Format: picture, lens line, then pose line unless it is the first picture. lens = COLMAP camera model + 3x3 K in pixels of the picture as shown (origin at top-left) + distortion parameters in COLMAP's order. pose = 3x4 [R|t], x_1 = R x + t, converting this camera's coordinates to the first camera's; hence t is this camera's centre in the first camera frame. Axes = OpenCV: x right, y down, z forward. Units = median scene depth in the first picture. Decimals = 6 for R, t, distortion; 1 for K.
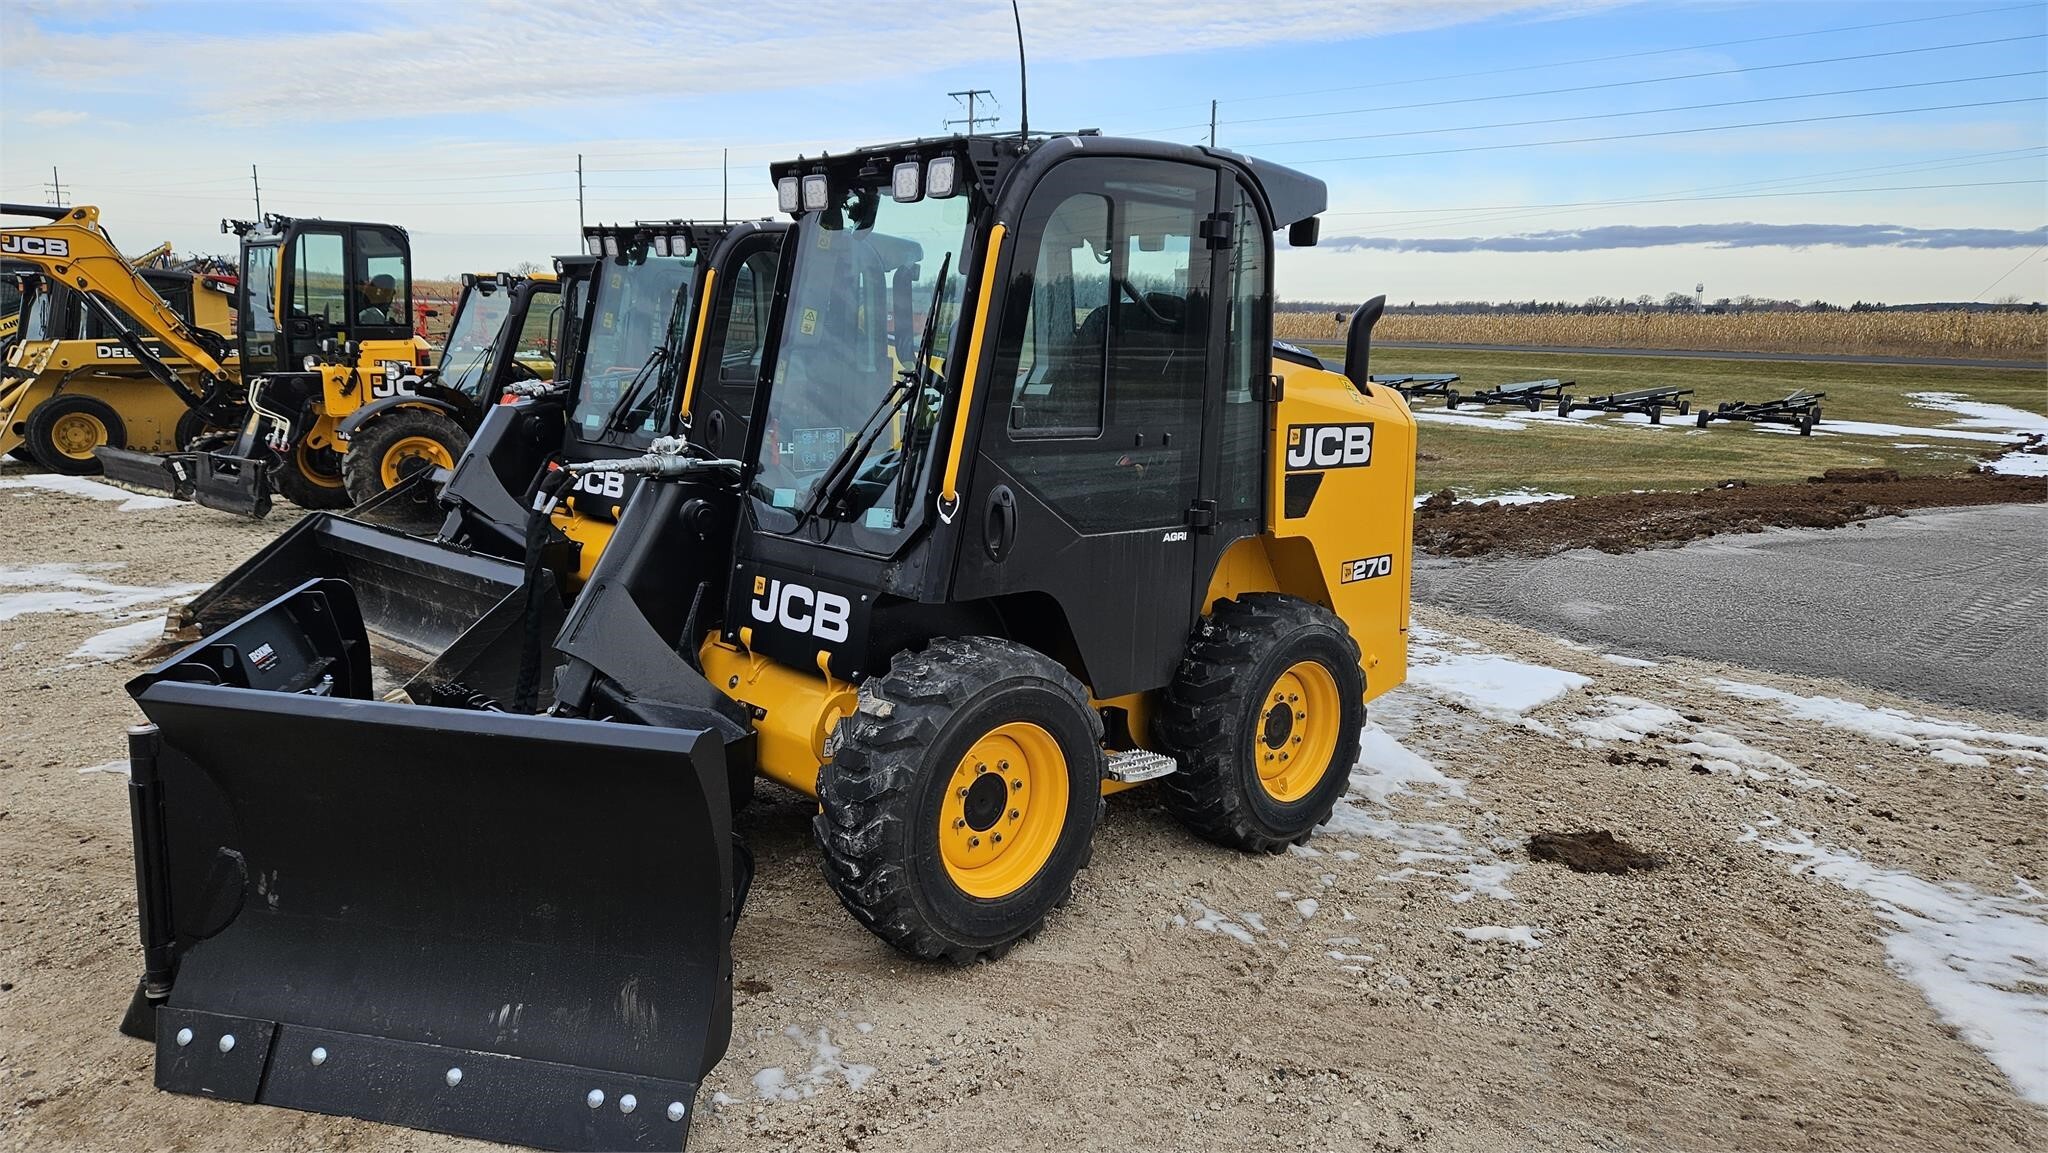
lens RADIAL K [[1356.4, 0, 1002.3], [0, 1356.4, 550.6], [0, 0, 1]] dist [0.084531, -0.070178]
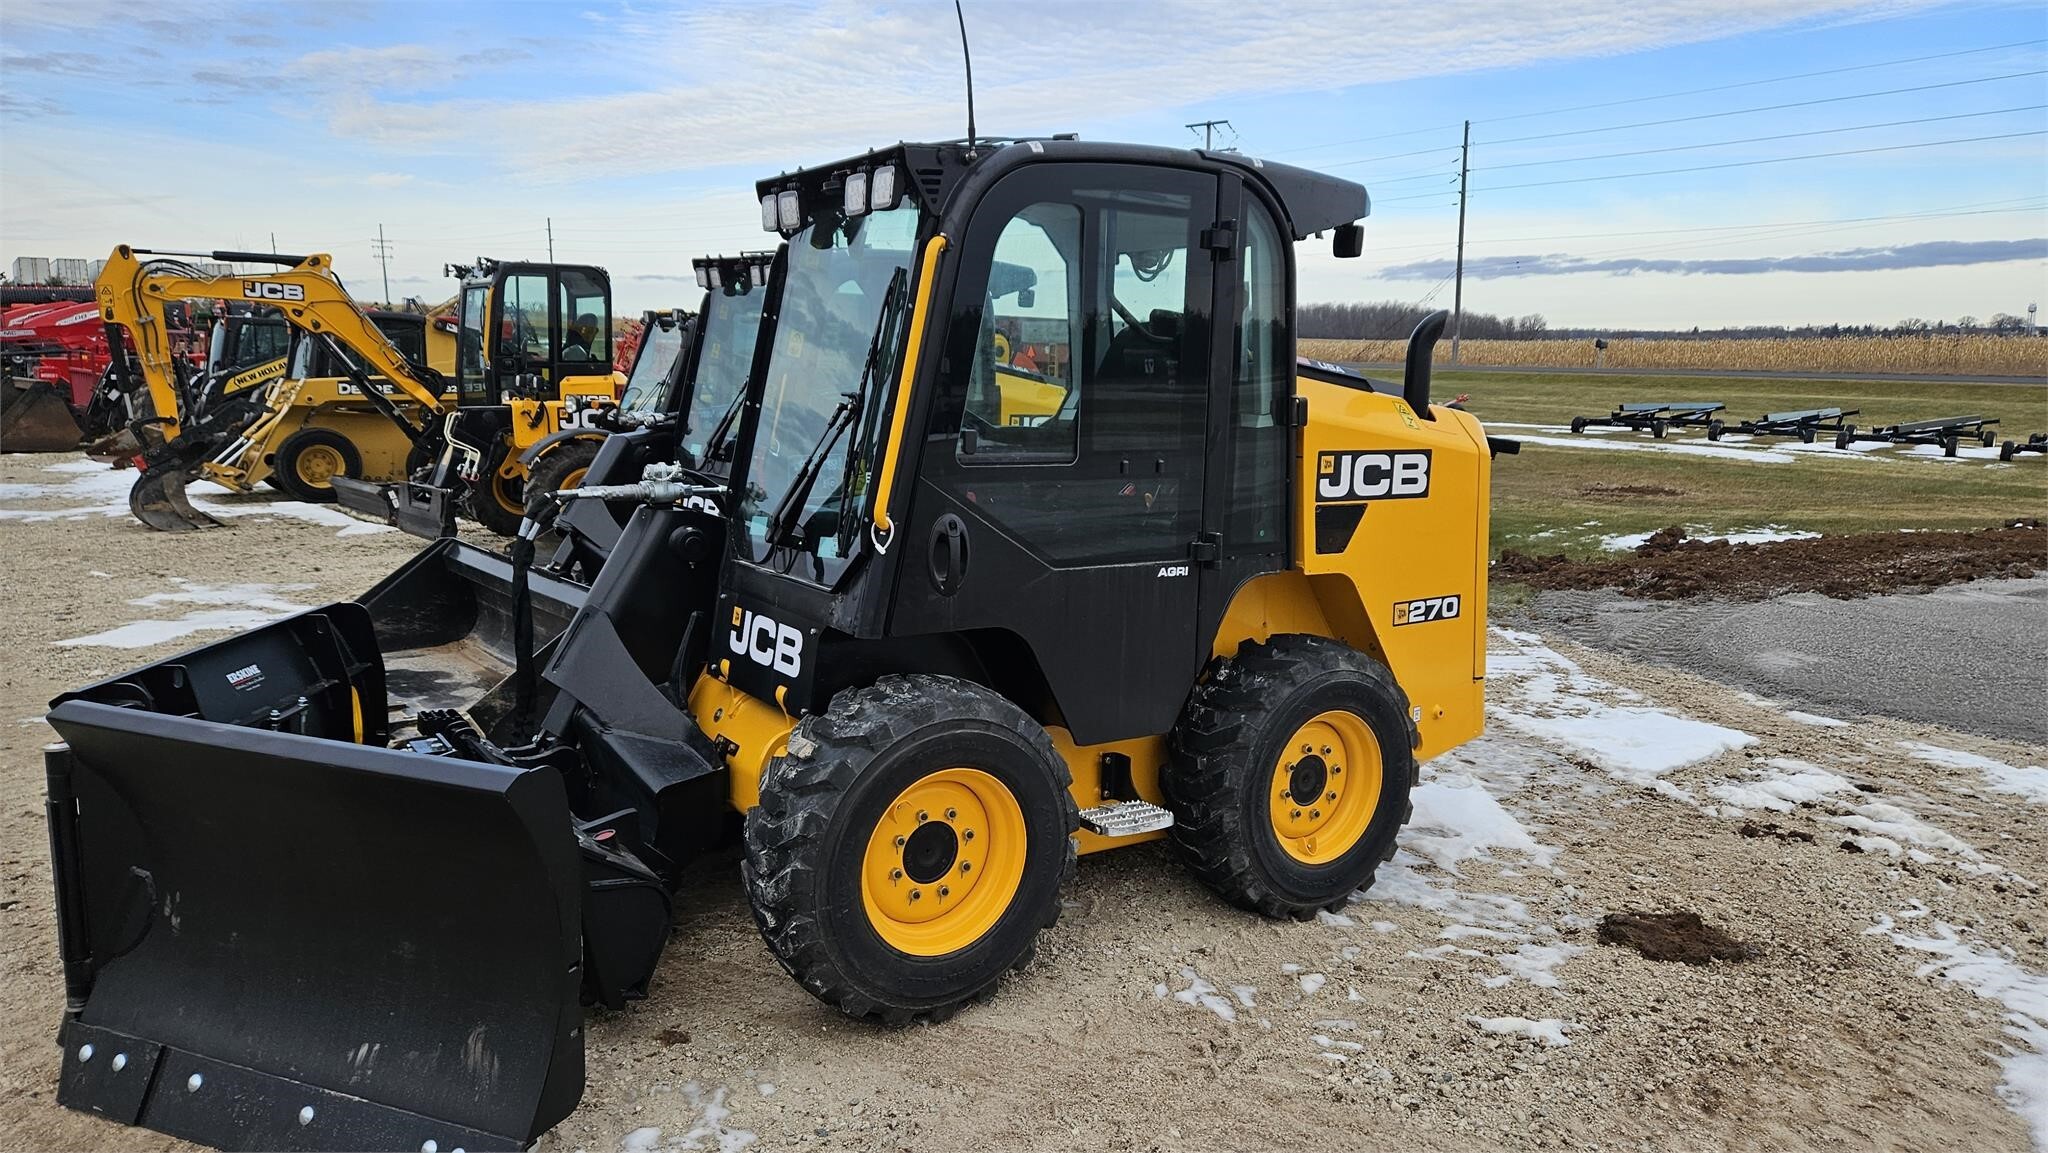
lens RADIAL K [[1358.3, 0, 1040.2], [0, 1358.3, 562.7], [0, 0, 1]] dist [0.081733, -0.068003]
pose [[0.988505, 0.012535, -0.150665, 0.160538], [-0.014876, 0.999785, -0.014415, -0.001461], [0.150452, 0.016490, 0.988480, 0.064550]]
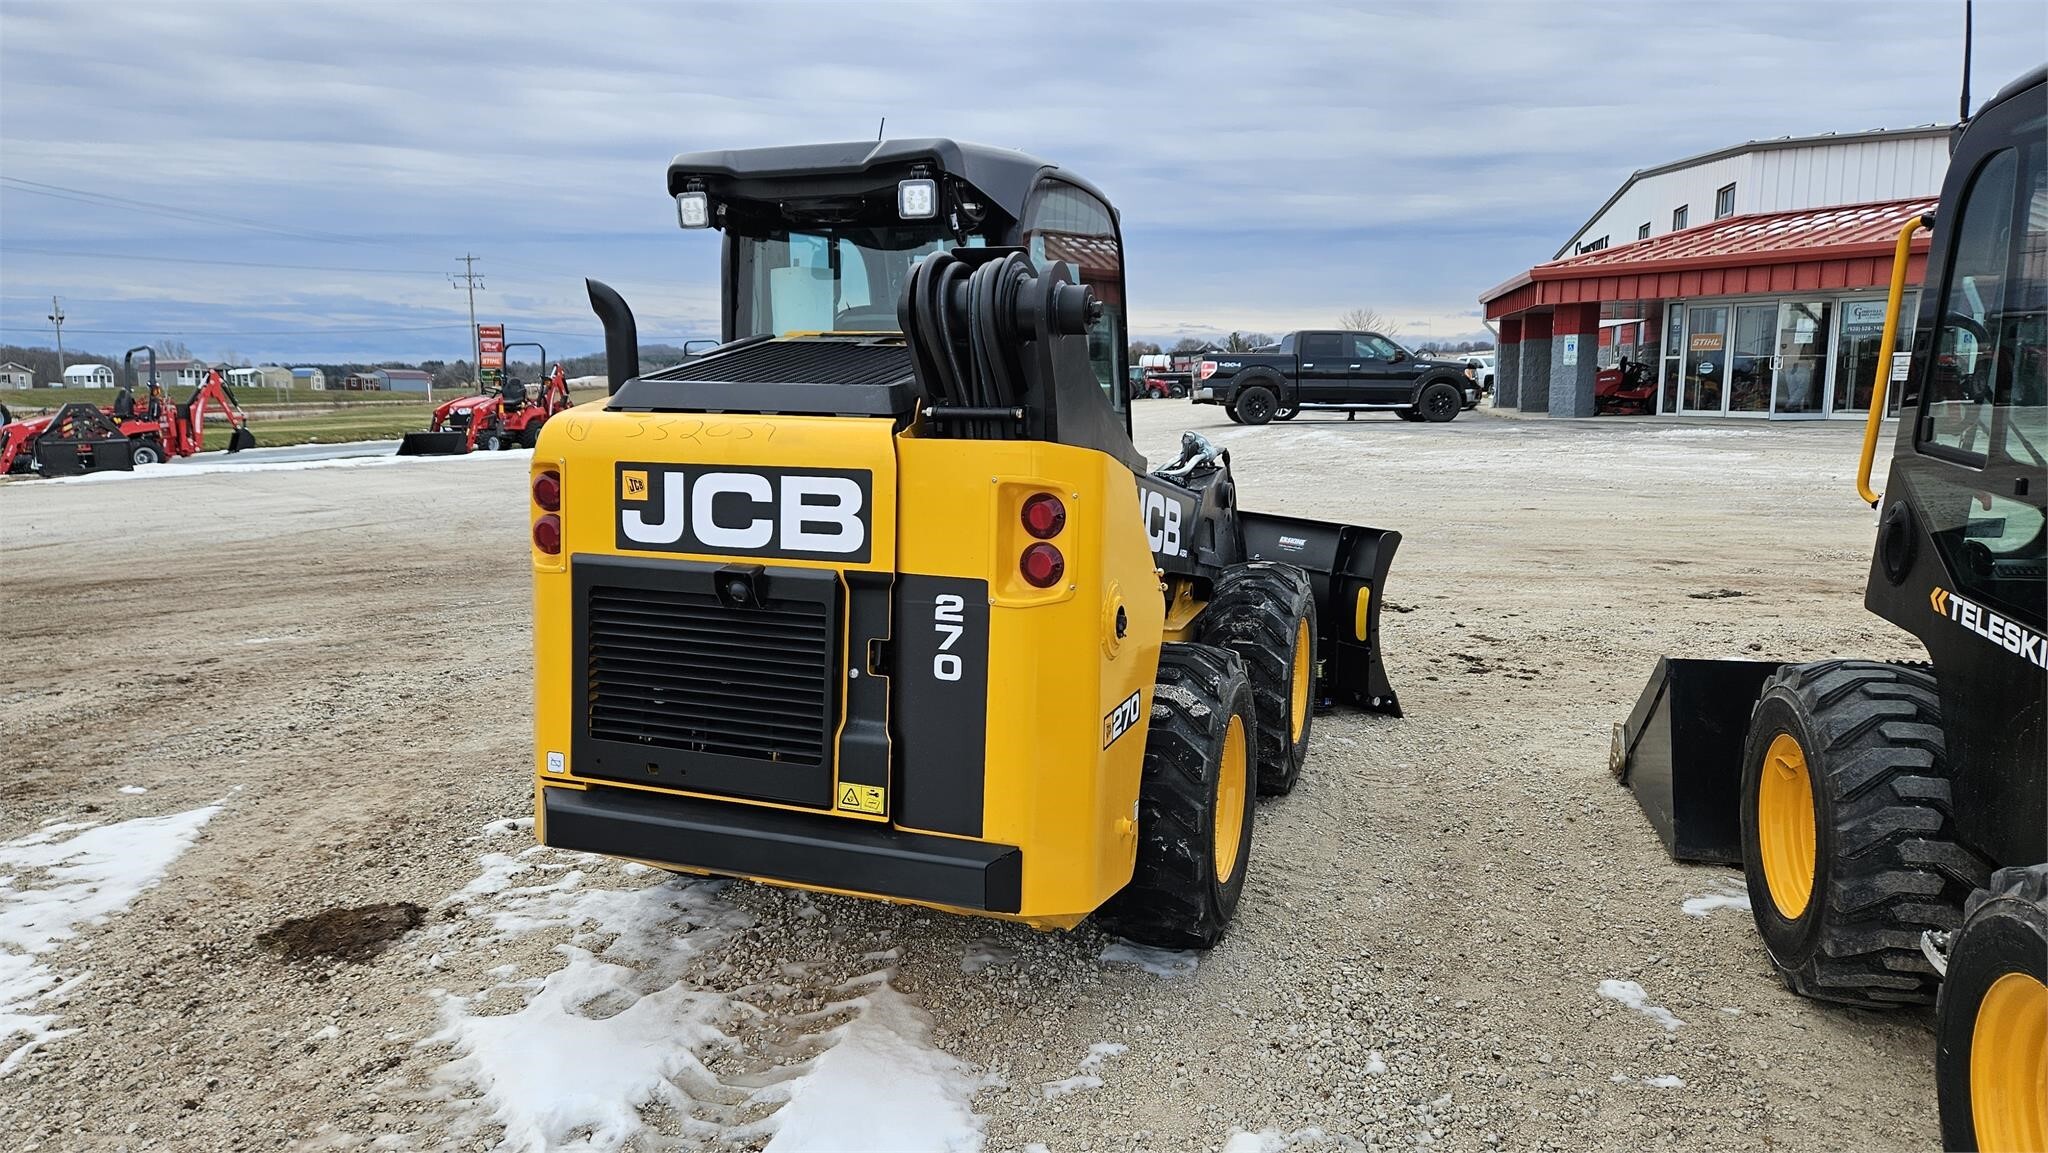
lens RADIAL K [[1356.6, 0, 1000.5], [0, 1356.6, 538.3], [0, 0, 1]] dist [0.090024, -0.080354]
pose [[-0.893885, 0.043766, -0.446155, 0.443292], [-0.085085, 0.960570, 0.264699, -0.284408], [0.440148, 0.274571, -0.854916, 1.881521]]
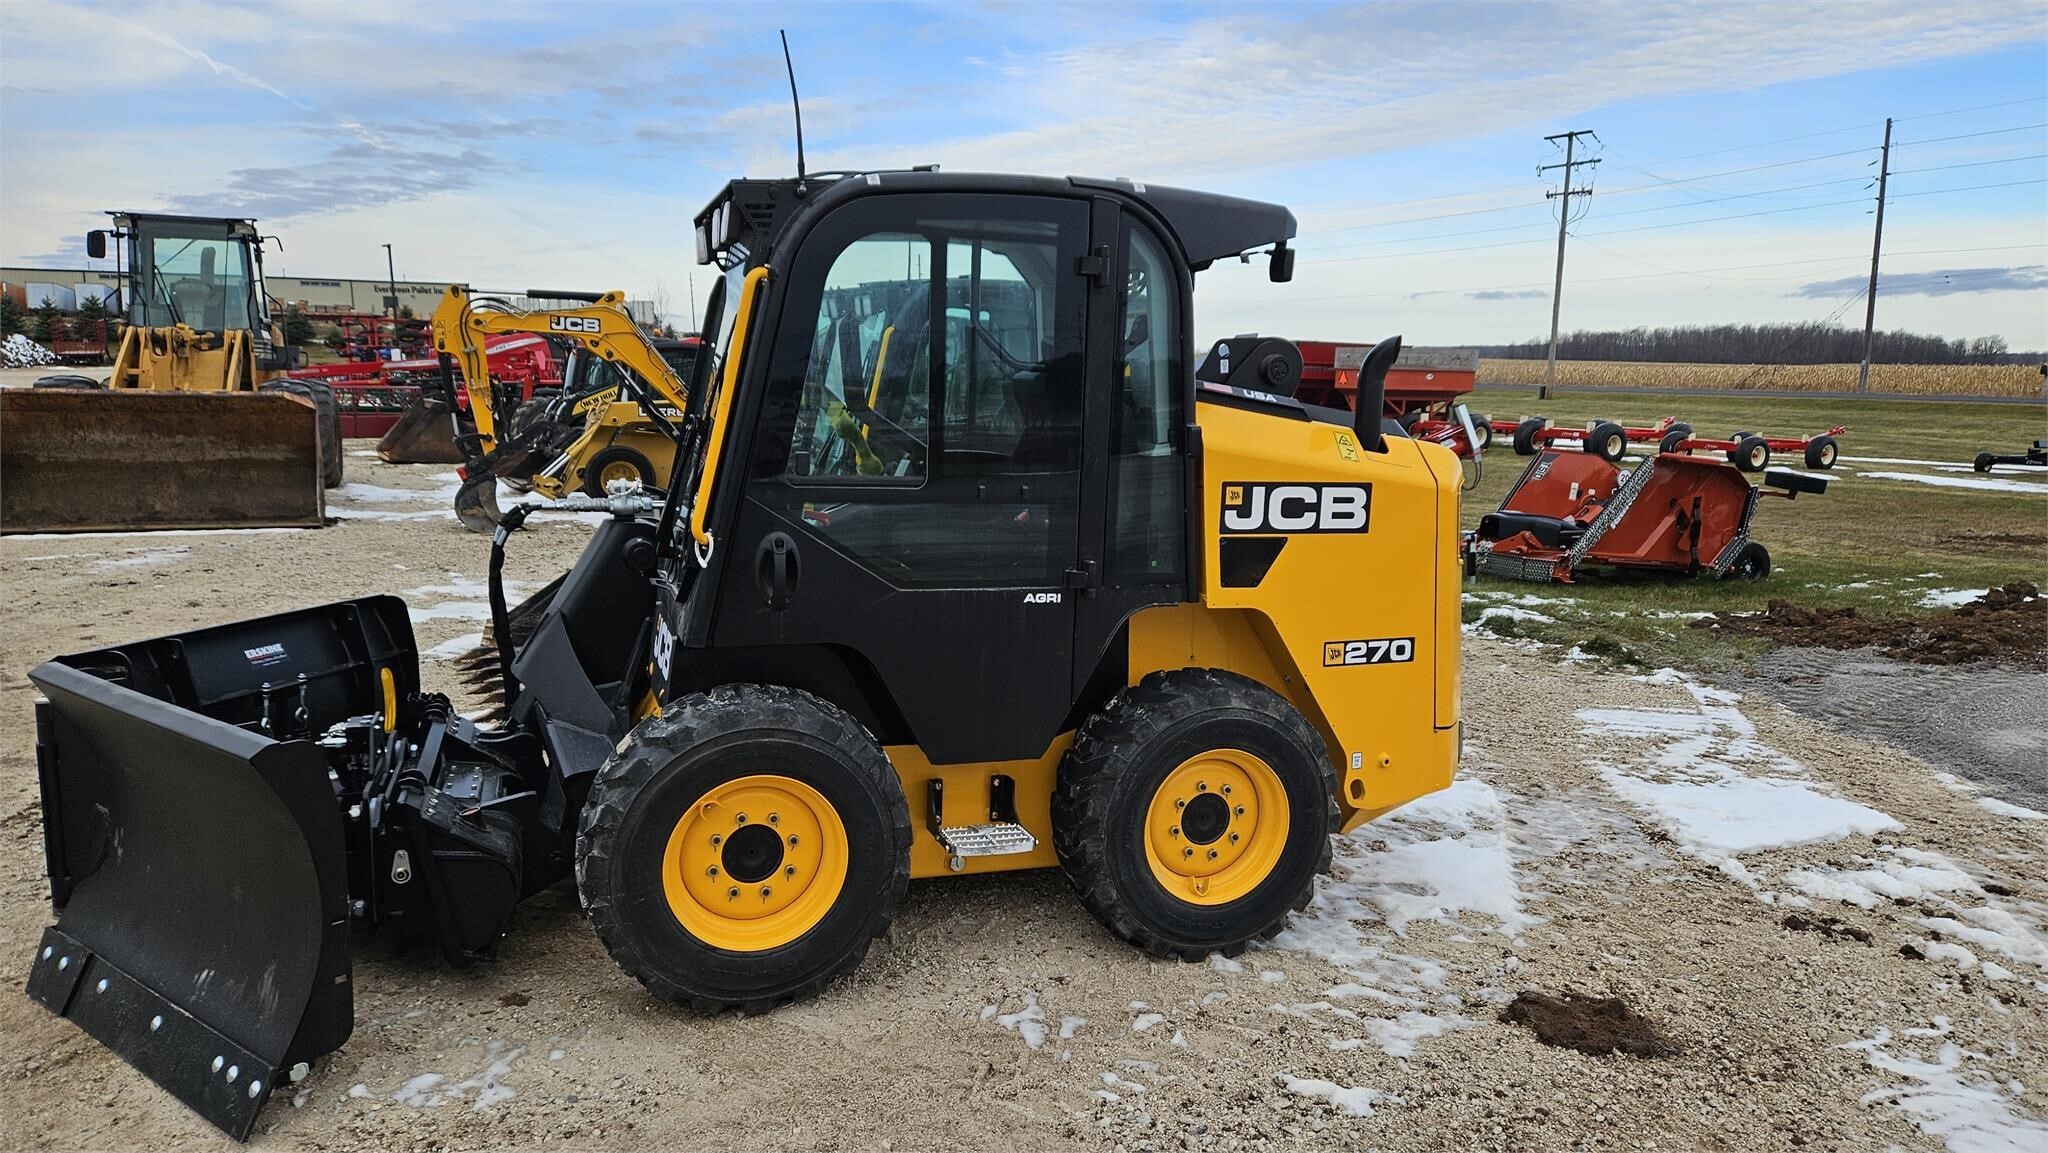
lens RADIAL K [[1354.9, 0, 1043.3], [0, 1354.9, 586.7], [0, 0, 1]] dist [0.077951, -0.061800]
pose [[0.919416, 0.052075, -0.389825, 0.442440], [-0.059315, 0.998218, -0.006549, -0.010755], [0.388789, 0.029144, 0.920866, 0.134885]]
